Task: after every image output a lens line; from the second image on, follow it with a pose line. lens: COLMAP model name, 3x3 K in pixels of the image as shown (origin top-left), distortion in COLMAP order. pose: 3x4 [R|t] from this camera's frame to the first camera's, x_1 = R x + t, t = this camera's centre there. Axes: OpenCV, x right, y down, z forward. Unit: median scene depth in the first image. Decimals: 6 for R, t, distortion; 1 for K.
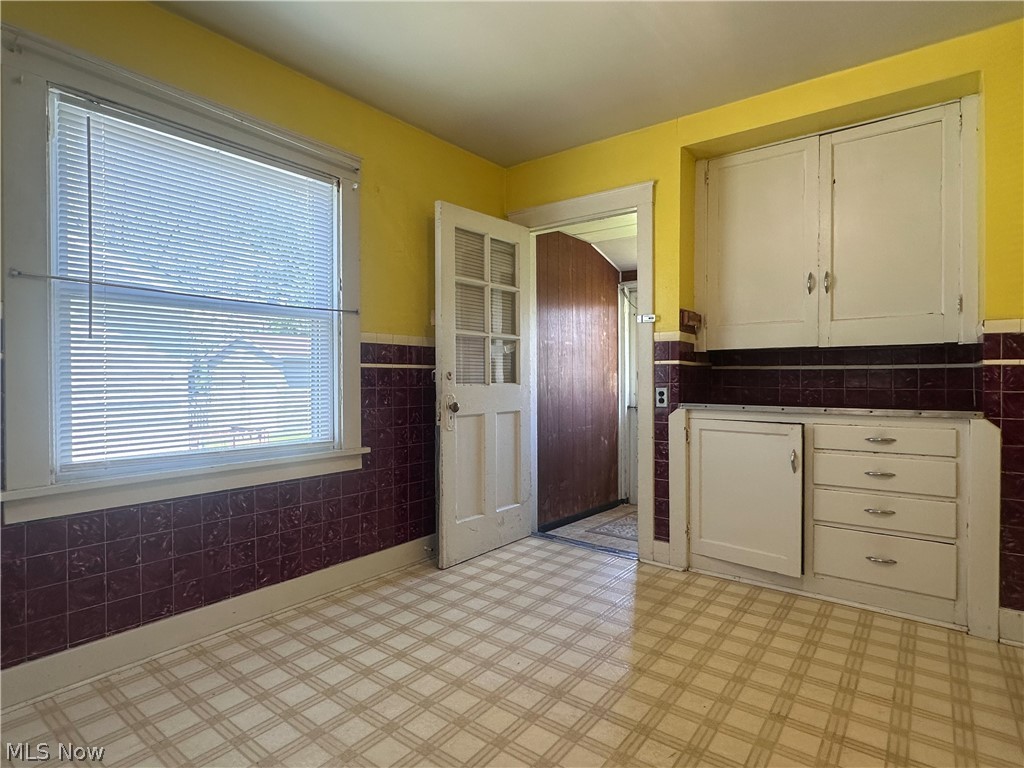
lens RADIAL K [[533.4, 0, 512.0], [0, 533.4, 384.0], [0, 0, 1]] dist [-0.001651, 0.001008]
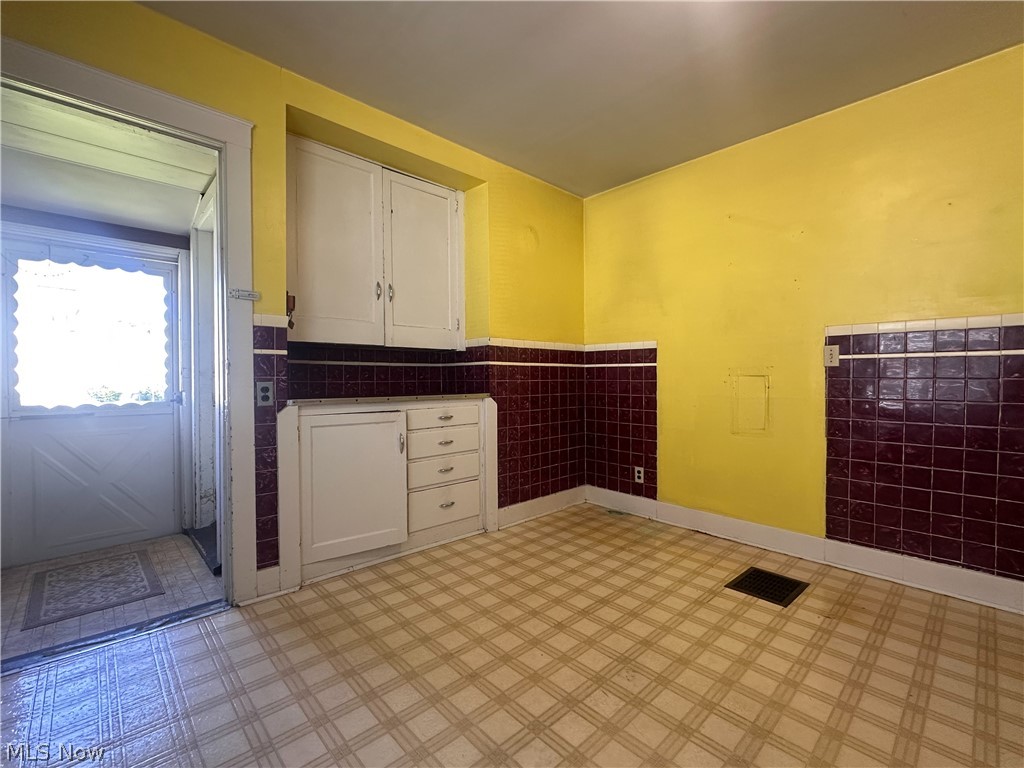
lens RADIAL K [[453.1, 0, 512.0], [0, 453.1, 384.0], [0, 0, 1]] dist [-0.001920, 0.000052]
pose [[0.178731, -0.014746, 0.983787, -0.370603], [0.011739, 0.999848, 0.012854, 0.005403], [-0.983828, 0.009251, 0.178877, 0.546178]]
